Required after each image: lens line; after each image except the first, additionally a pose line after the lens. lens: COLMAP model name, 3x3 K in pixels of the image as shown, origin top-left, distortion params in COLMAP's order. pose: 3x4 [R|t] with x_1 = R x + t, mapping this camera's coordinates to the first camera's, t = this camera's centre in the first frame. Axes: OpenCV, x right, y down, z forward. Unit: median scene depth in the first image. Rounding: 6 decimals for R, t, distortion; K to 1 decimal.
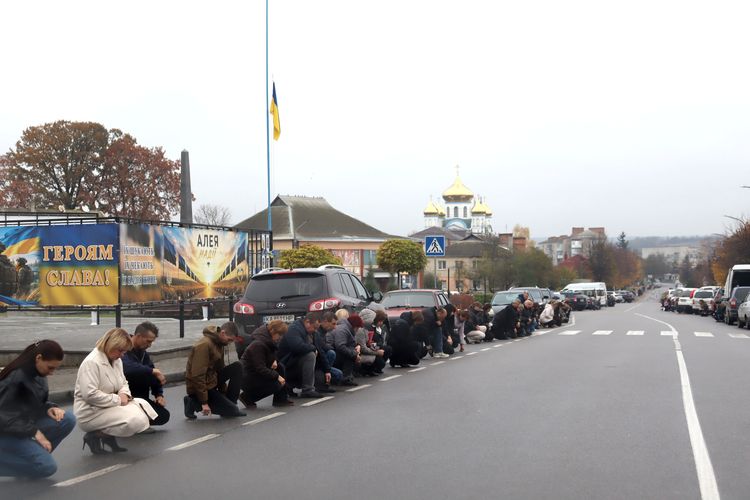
lens RADIAL K [[1373.2, 0, 375.0], [0, 1373.2, 250.0], [0, 0, 1]] dist [0.274317, -0.139119]
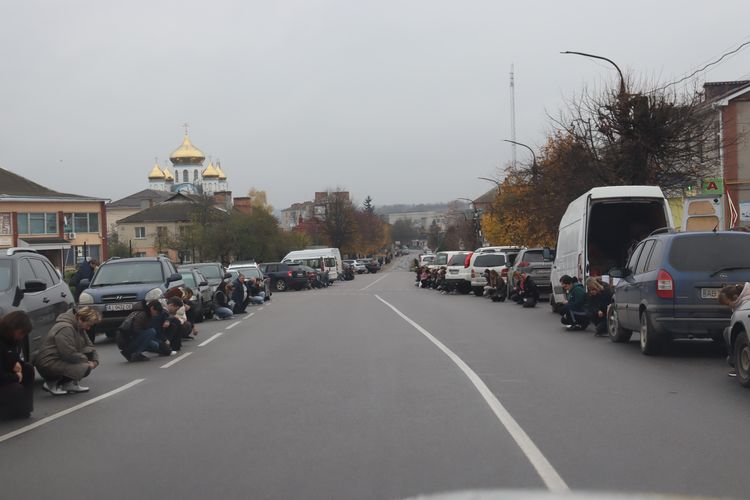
lens RADIAL K [[1373.2, 0, 375.0], [0, 1373.2, 250.0], [0, 0, 1]] dist [0.274317, -0.139119]
pose [[0.983665, -0.025728, 0.178162, 0.029655], [0.022111, 0.999508, 0.022256, 0.004714], [-0.178647, -0.017953, 0.983749, 0.150693]]
